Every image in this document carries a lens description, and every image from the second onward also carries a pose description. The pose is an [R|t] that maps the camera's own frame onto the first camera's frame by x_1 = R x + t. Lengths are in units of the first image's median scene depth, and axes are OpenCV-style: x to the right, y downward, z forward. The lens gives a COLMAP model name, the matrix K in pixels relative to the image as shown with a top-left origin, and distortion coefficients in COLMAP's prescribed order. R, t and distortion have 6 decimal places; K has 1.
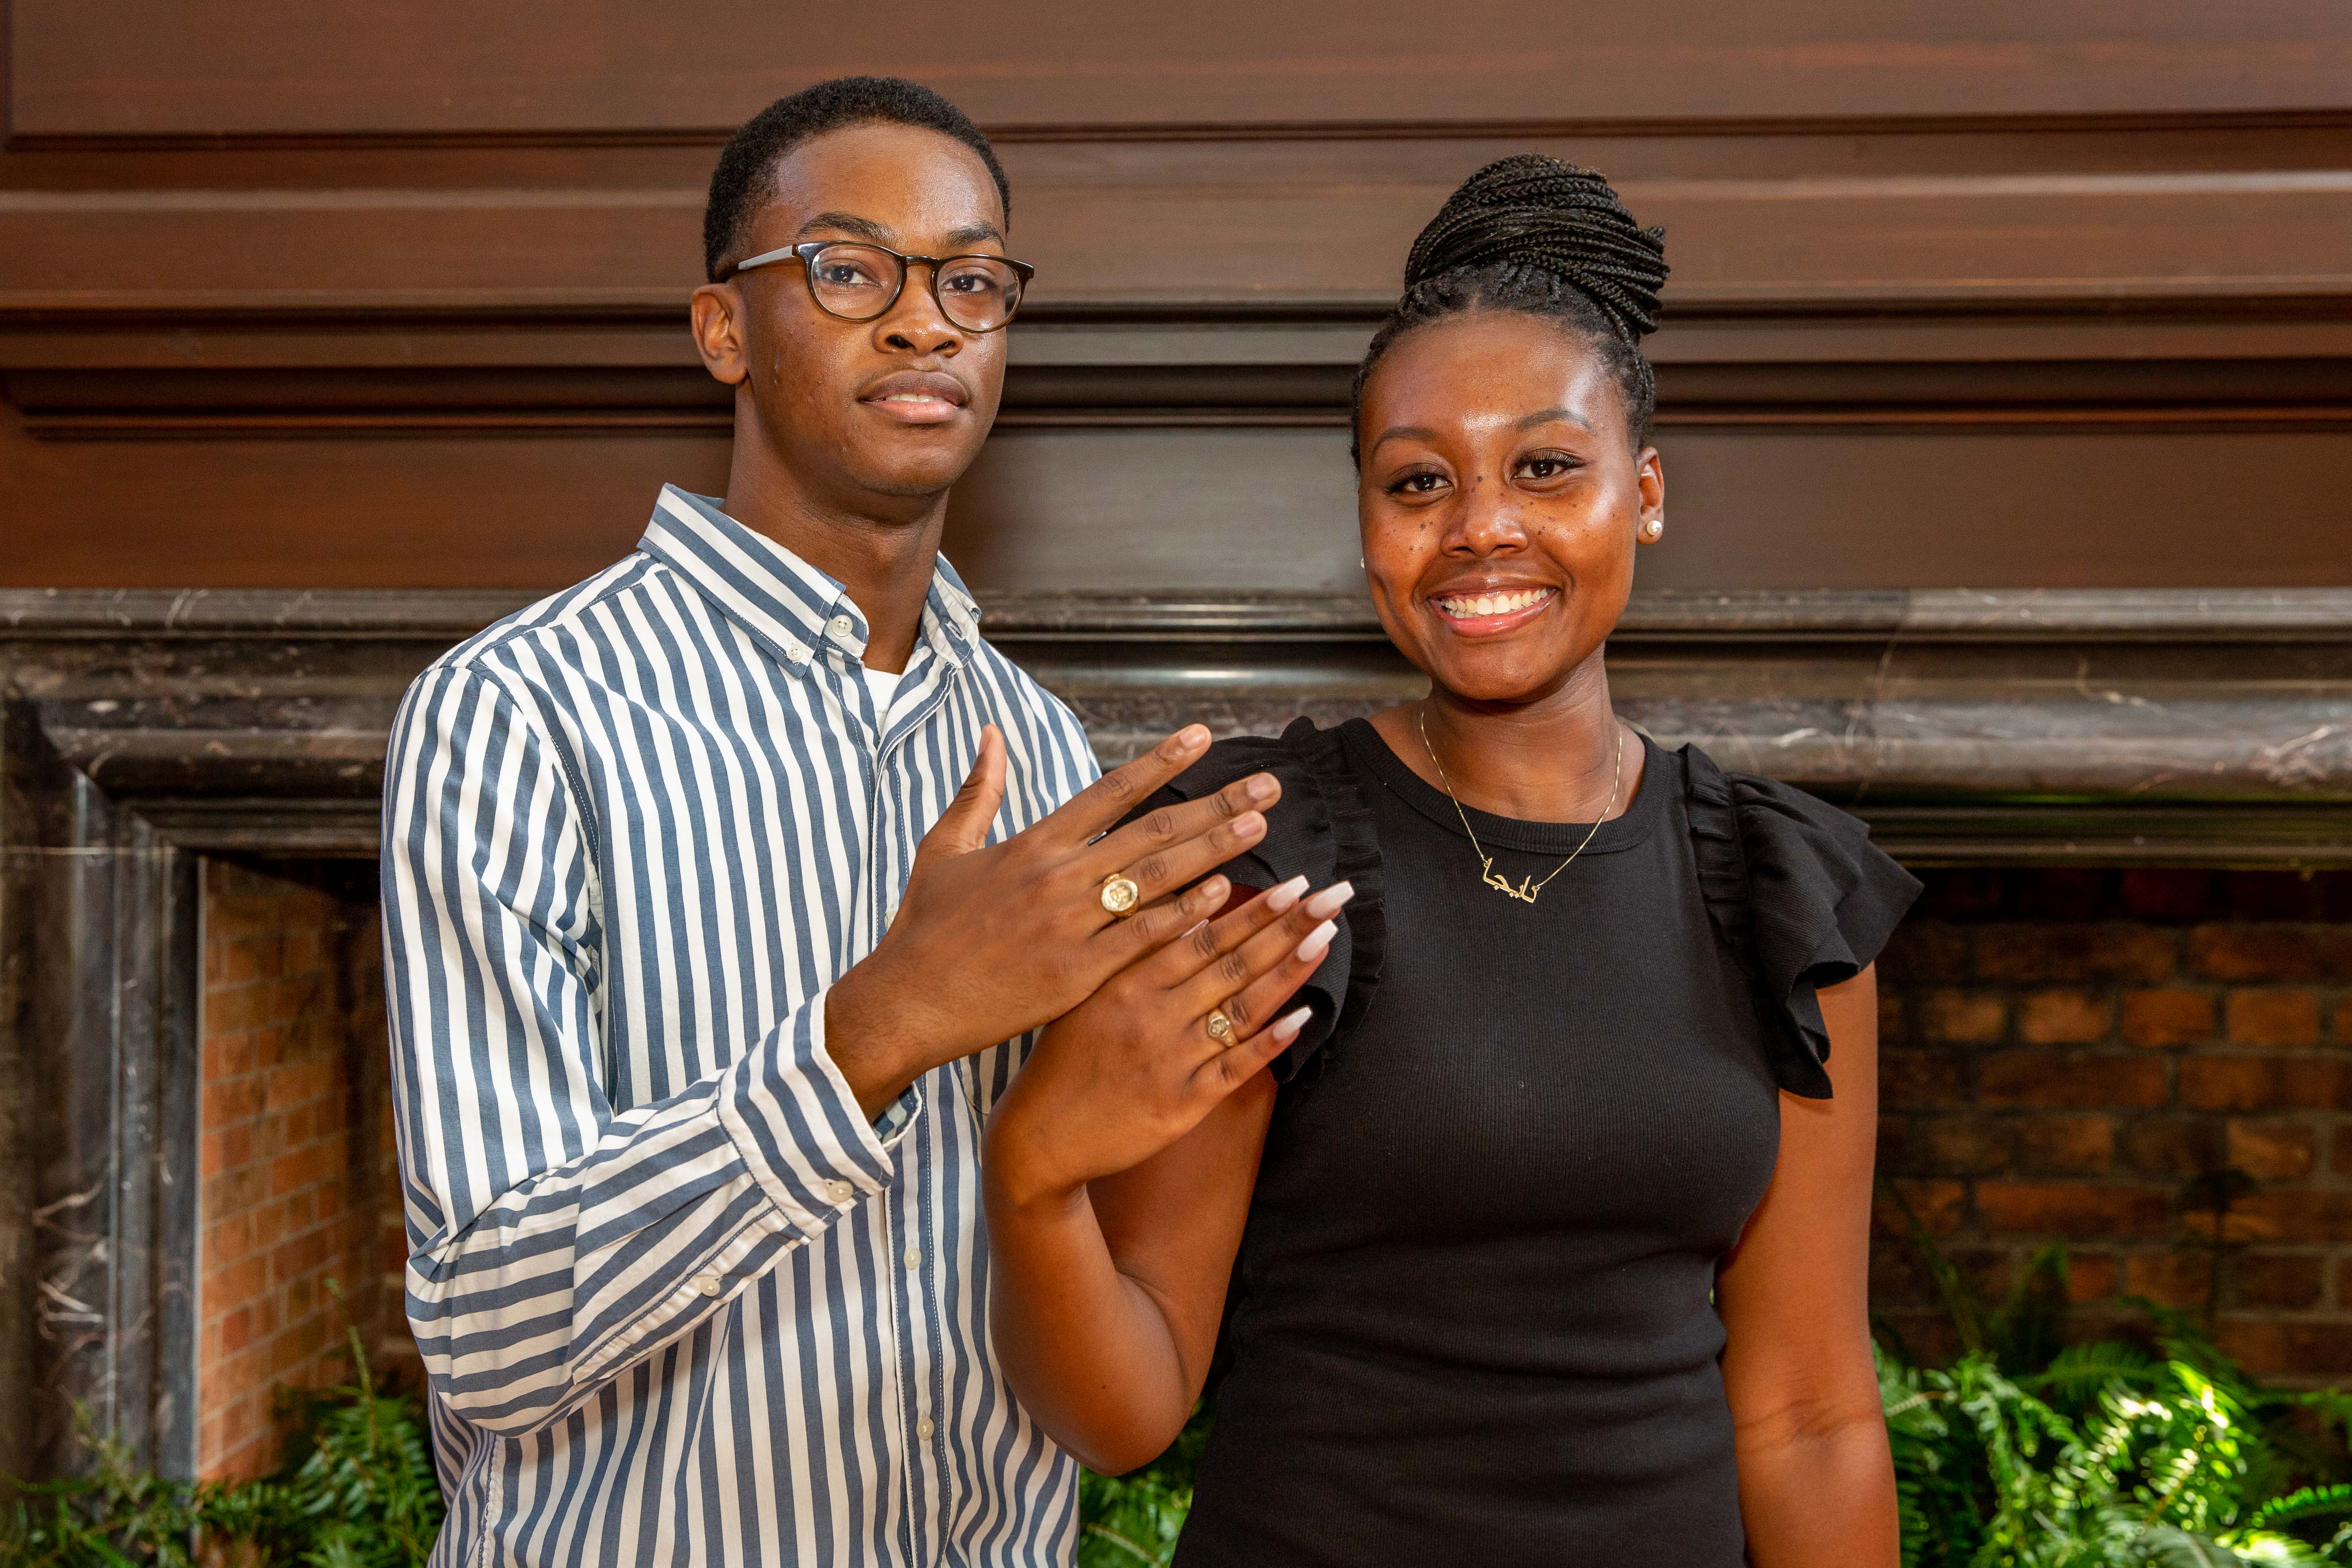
lens RADIAL K [[2819.3, 0, 1131.0], [0, 2819.3, 768.3], [0, 0, 1]] dist [0.015570, 0.000000]
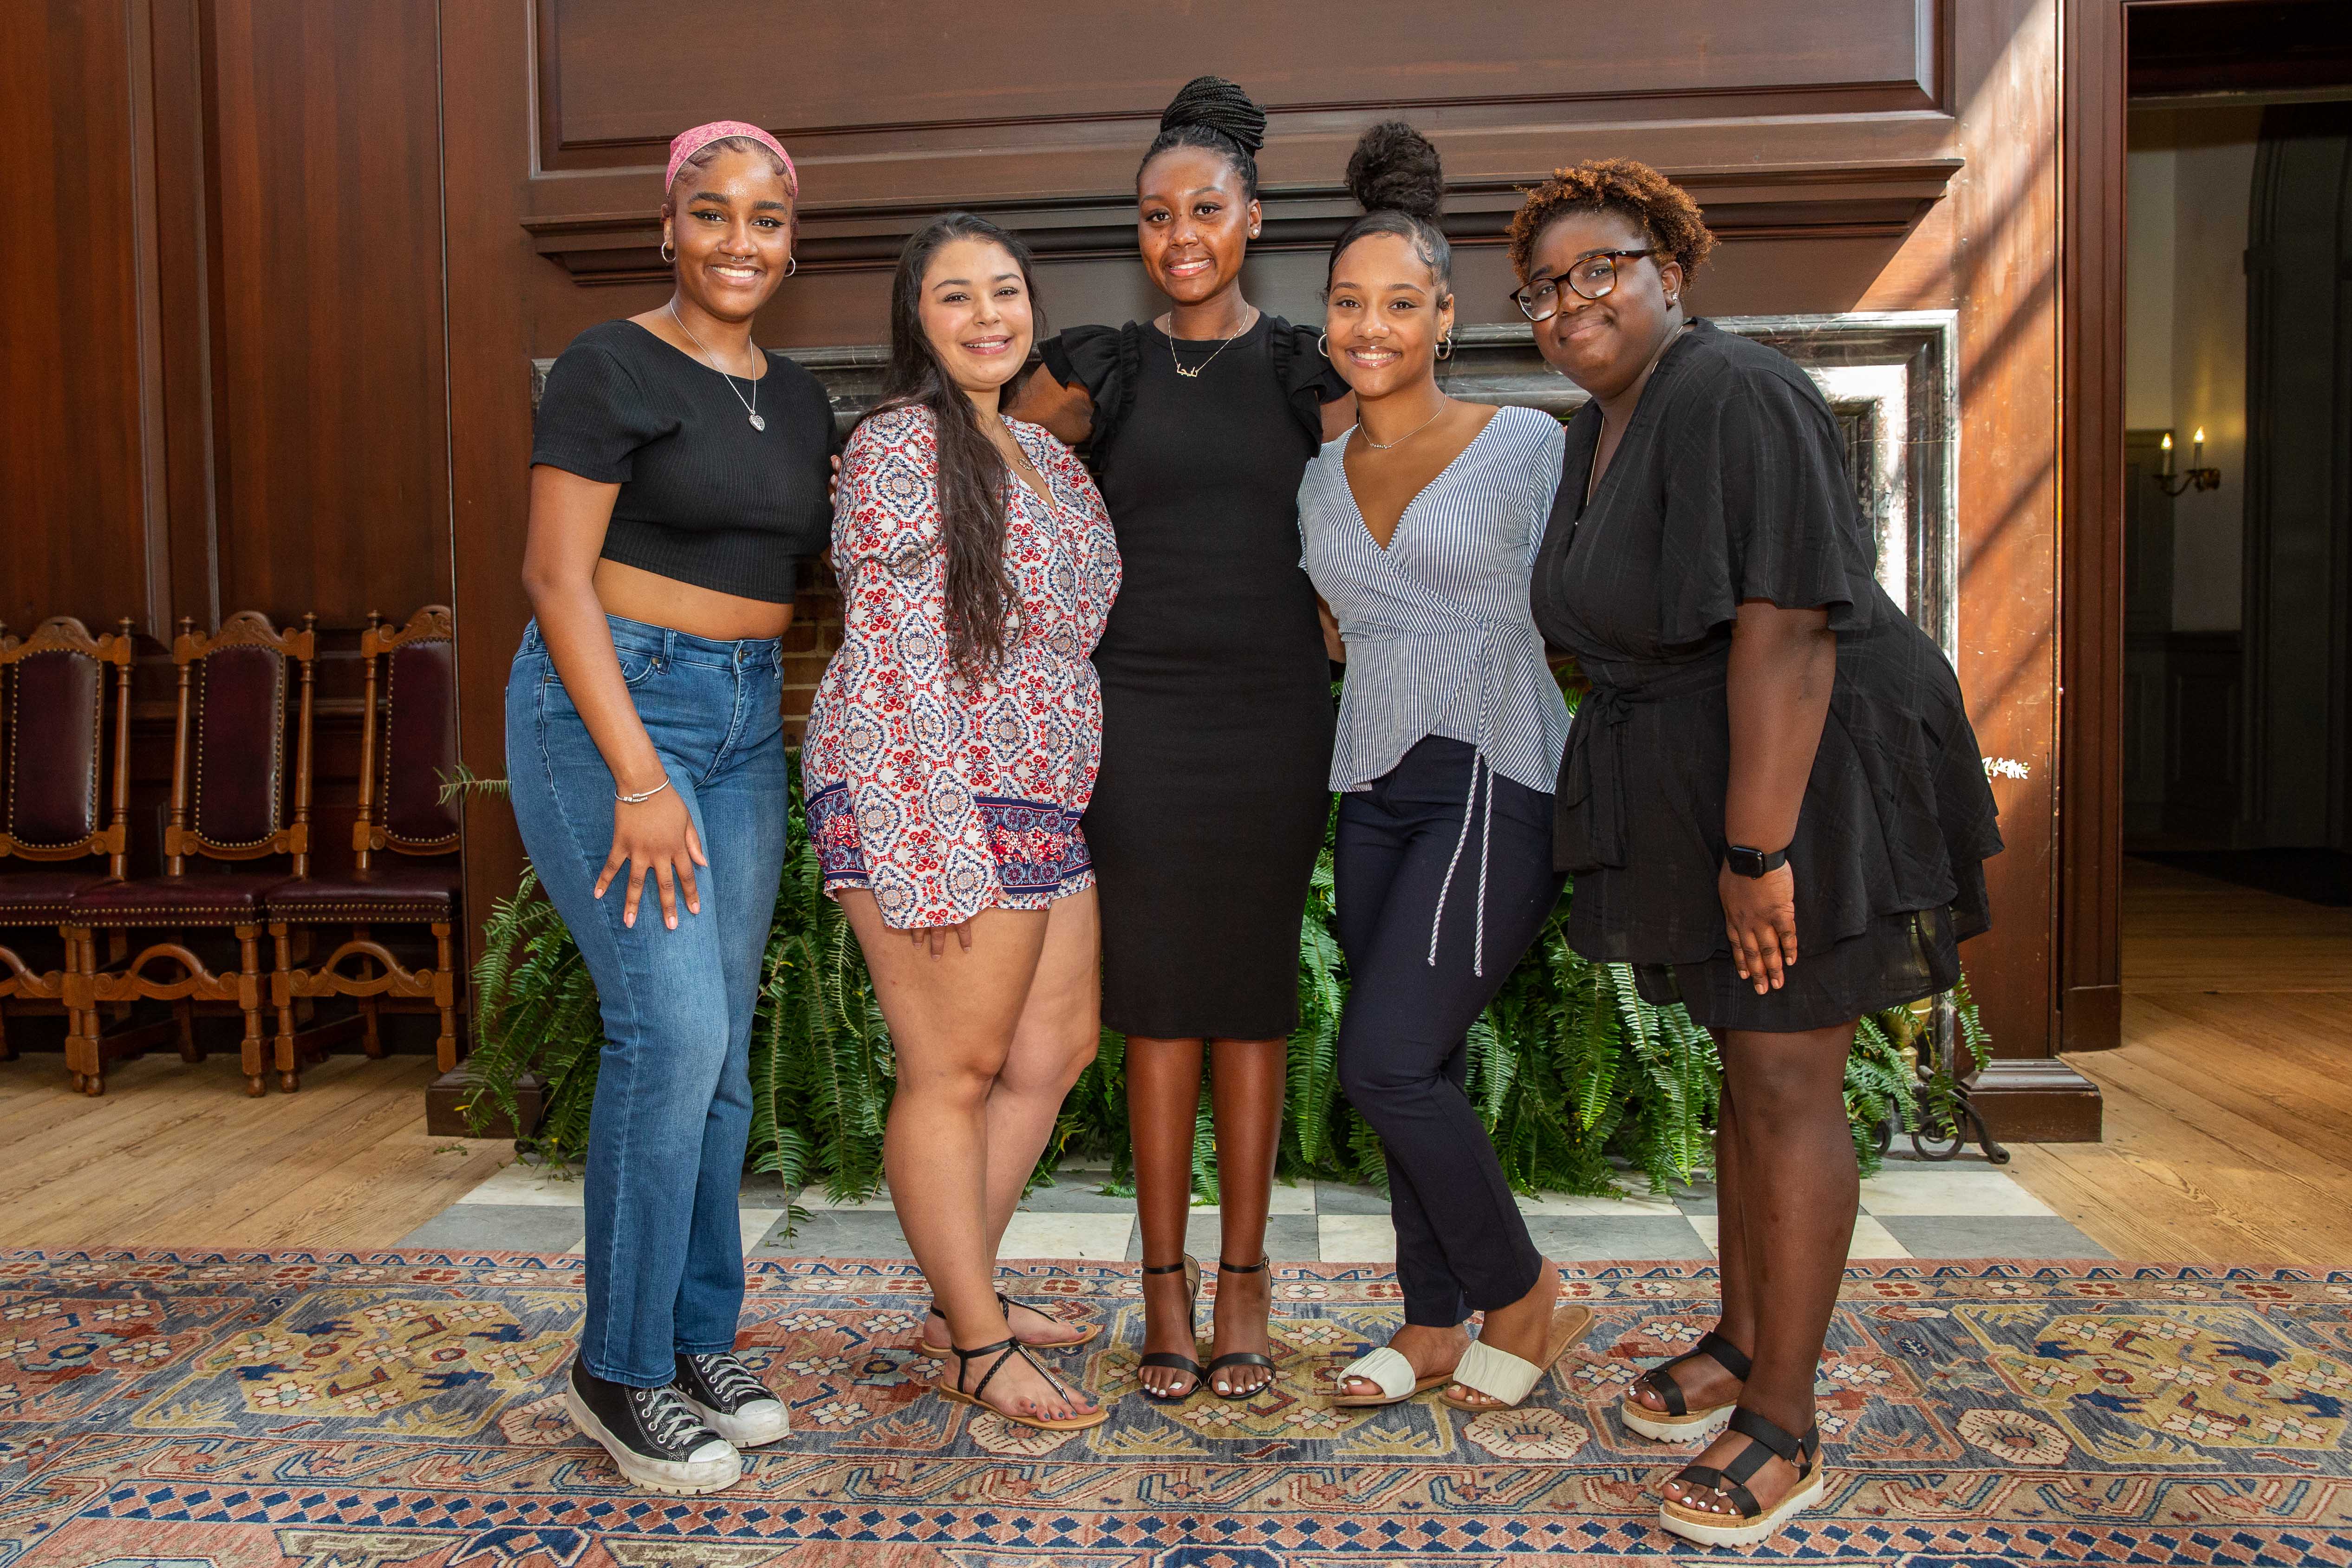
lens RADIAL K [[1840.5, 0, 1183.3], [0, 1840.5, 785.5], [0, 0, 1]] dist [-0.066509, -0.006995]
pose [[0.999344, -0.022886, -0.028074, 0.097602], [0.025071, 0.996470, 0.080119, 0.163577], [0.026141, -0.080770, 0.996390, -0.385420]]
